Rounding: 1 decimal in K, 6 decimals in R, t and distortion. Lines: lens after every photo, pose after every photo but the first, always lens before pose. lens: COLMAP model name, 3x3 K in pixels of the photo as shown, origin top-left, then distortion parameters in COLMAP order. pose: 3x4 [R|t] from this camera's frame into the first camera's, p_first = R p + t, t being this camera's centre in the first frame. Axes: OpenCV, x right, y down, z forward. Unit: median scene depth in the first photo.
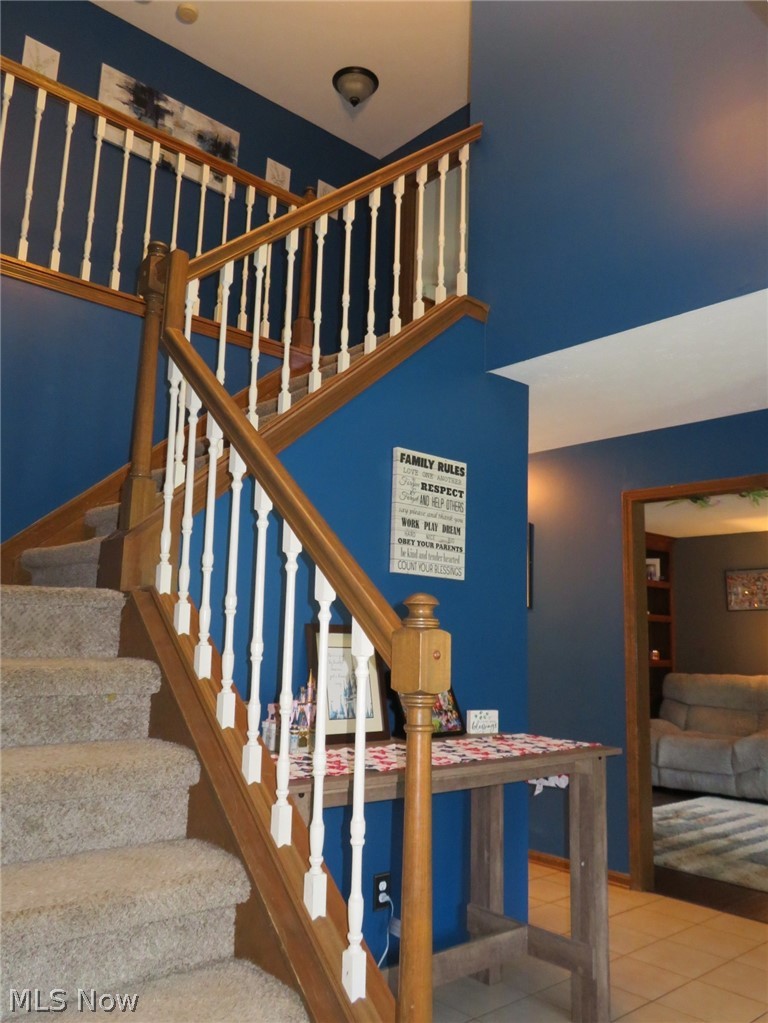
lens RADIAL K [[737.7, 0, 386.5], [0, 737.7, 512.3], [0, 0, 1]] dist [0.029886, 0.001258]
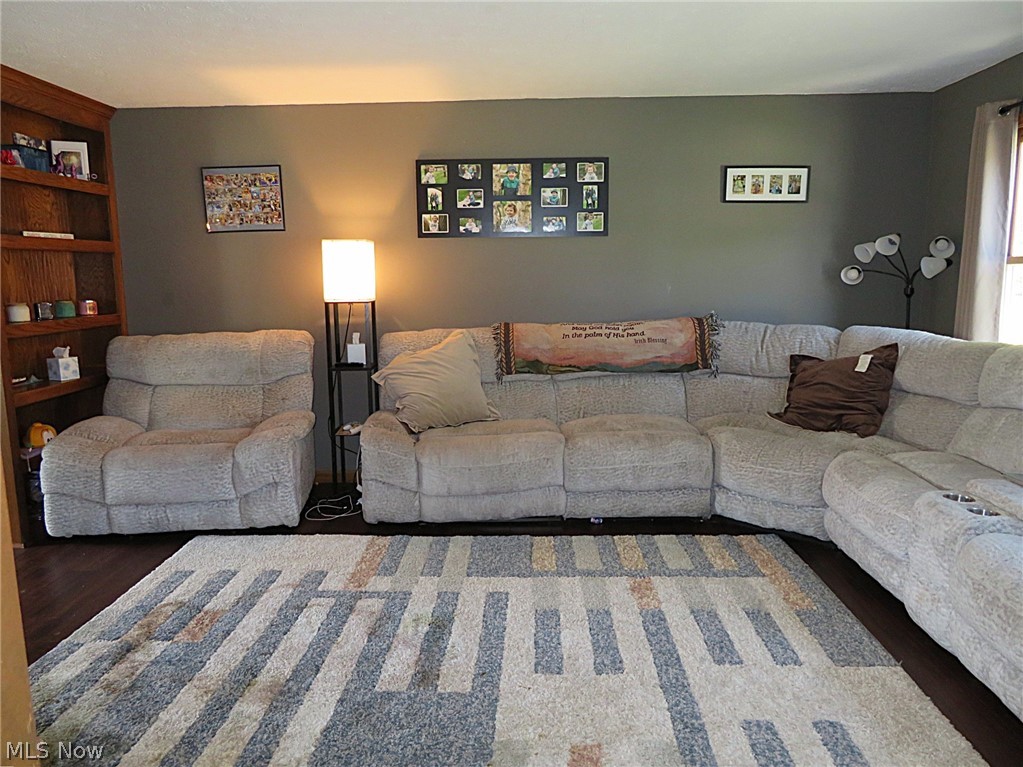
lens RADIAL K [[737.7, 0, 516.0], [0, 737.7, 382.5], [0, 0, 1]] dist [0.029886, 0.001258]
pose [[0.658133, -0.153188, 0.737153, 0.146279], [-0.089587, 0.956193, 0.278691, 0.055545], [-0.747553, -0.249455, 0.615579, 0.384717]]
